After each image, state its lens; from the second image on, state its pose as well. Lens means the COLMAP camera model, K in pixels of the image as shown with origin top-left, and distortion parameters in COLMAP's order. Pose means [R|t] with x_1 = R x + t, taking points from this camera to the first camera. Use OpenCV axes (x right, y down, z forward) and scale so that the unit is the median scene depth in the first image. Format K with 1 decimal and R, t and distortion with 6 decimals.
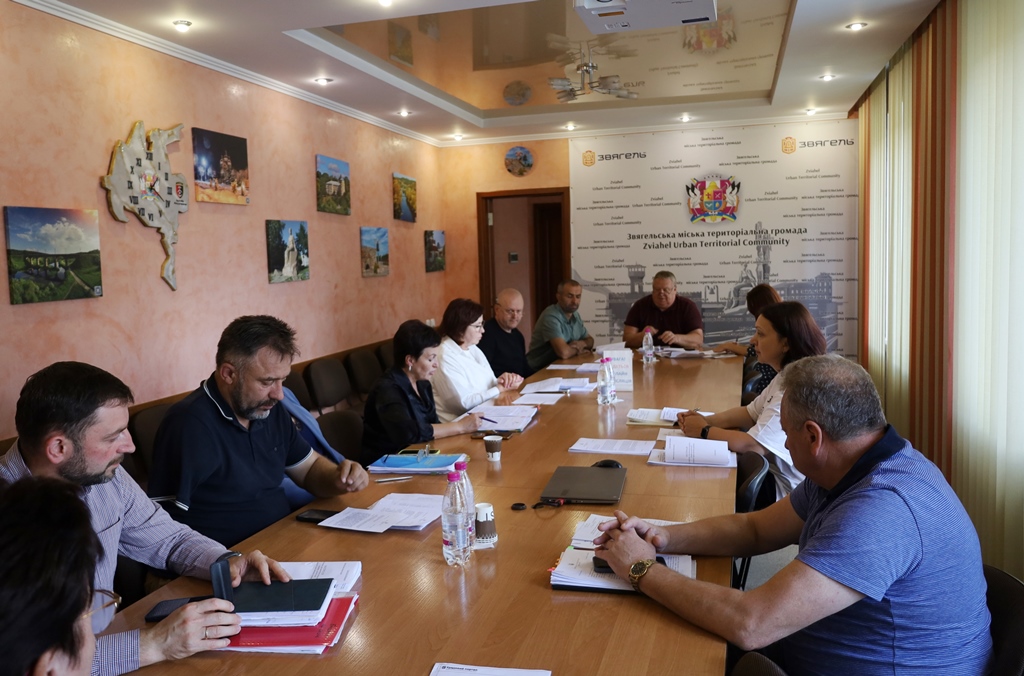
lens RADIAL K [[850.2, 0, 512.0], [0, 850.2, 338.0], [0, 0, 1]] dist [0.000349, 0.003999]
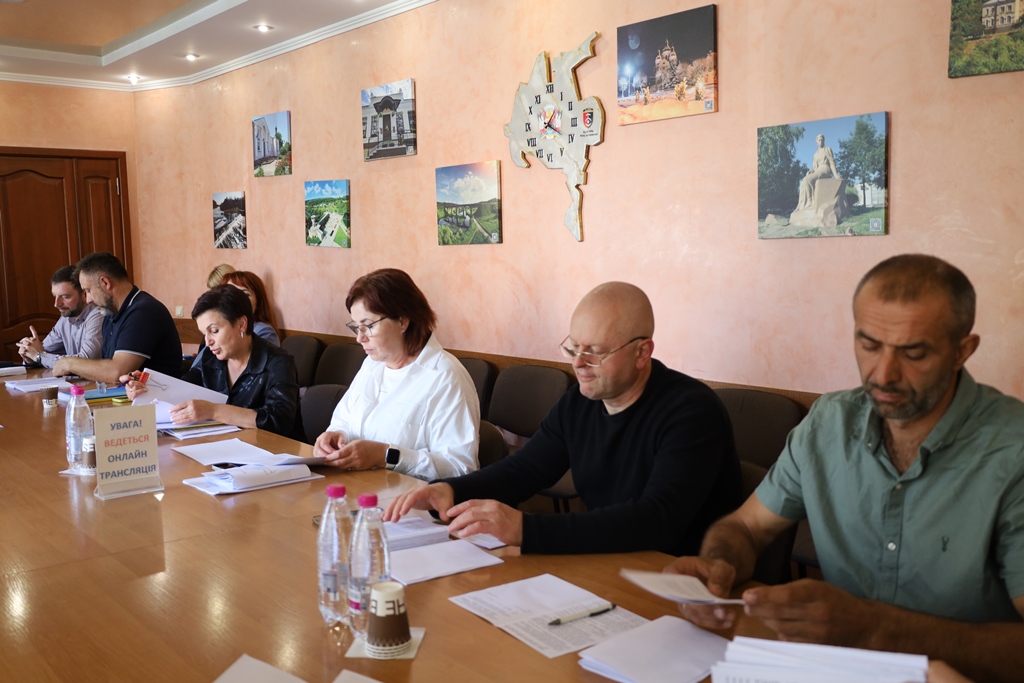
lens RADIAL K [[995.2, 0, 512.0], [0, 995.2, 341.5], [0, 0, 1]] dist [-0.005913, 0.001632]
pose [[-0.570986, 0.130333, -0.810548, 0.271344], [-0.037852, 0.982088, 0.184581, -0.082926], [0.820087, 0.136074, -0.555825, 0.906460]]
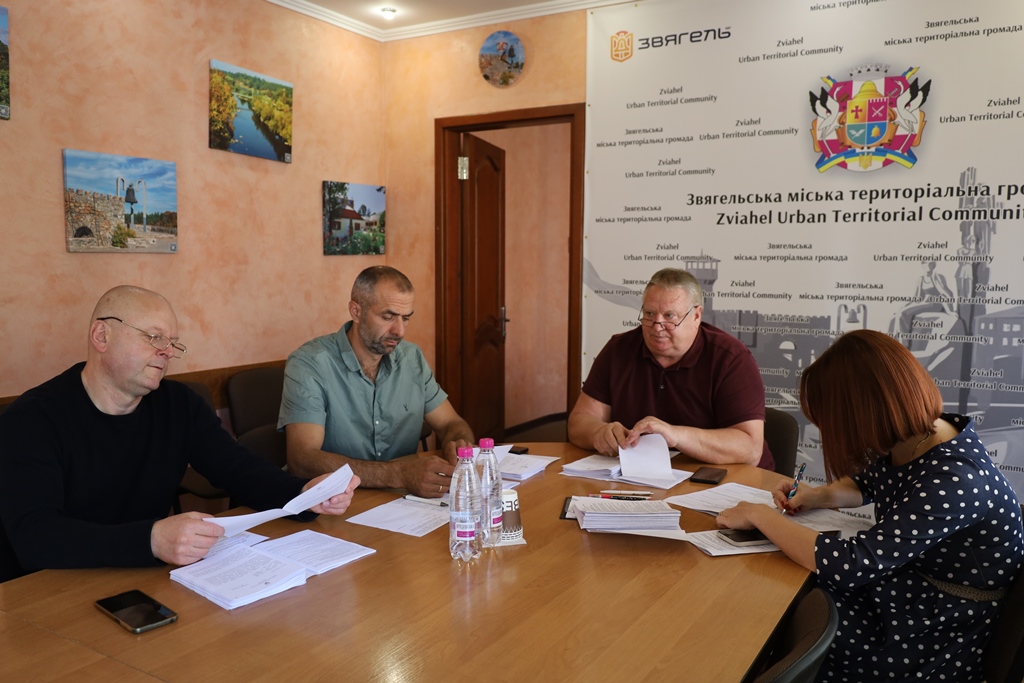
lens RADIAL K [[865.6, 0, 512.0], [0, 865.6, 341.5], [0, 0, 1]] dist [0.002733, -0.006070]
pose [[0.967493, 0.062311, -0.245100, 0.175606], [-0.061723, 0.998042, 0.010087, -0.035527], [0.245249, 0.005369, 0.969445, 0.502680]]
